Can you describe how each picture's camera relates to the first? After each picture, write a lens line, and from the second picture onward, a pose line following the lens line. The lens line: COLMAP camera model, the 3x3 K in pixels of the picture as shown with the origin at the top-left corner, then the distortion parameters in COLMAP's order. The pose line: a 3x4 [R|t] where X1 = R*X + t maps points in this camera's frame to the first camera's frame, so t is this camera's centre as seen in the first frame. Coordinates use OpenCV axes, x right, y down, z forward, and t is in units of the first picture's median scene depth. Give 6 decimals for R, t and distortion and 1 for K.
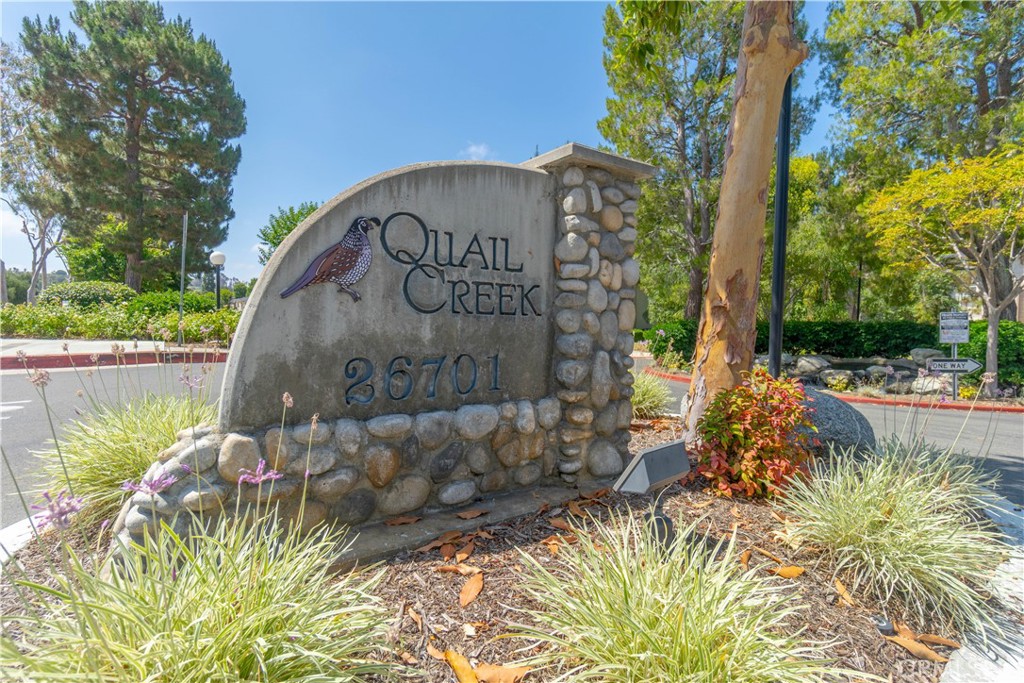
lens RADIAL K [[464.7, 0, 510.8], [0, 464.7, 336.3], [0, 0, 1]] dist [-0.000701, -0.000025]
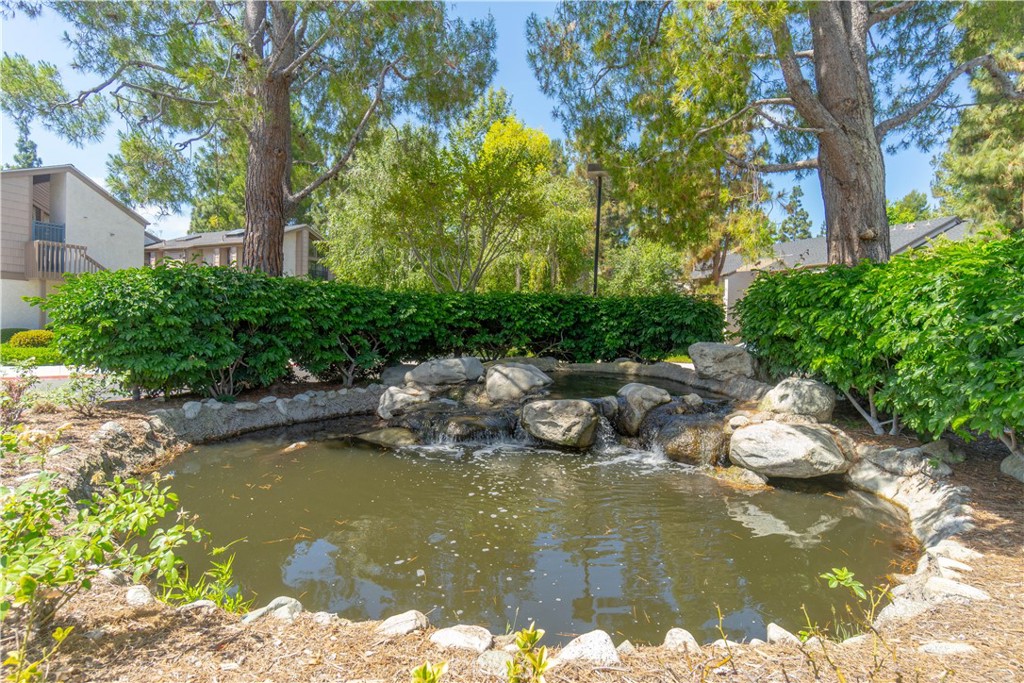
lens RADIAL K [[464.7, 0, 512.5], [0, 464.7, 342.9], [0, 0, 1]] dist [-0.000701, -0.000025]
pose [[0.882275, -0.005322, 0.470704, 0.436026], [0.000737, 0.999950, 0.009923, 0.019917], [-0.470733, -0.008408, 0.882235, 0.608631]]
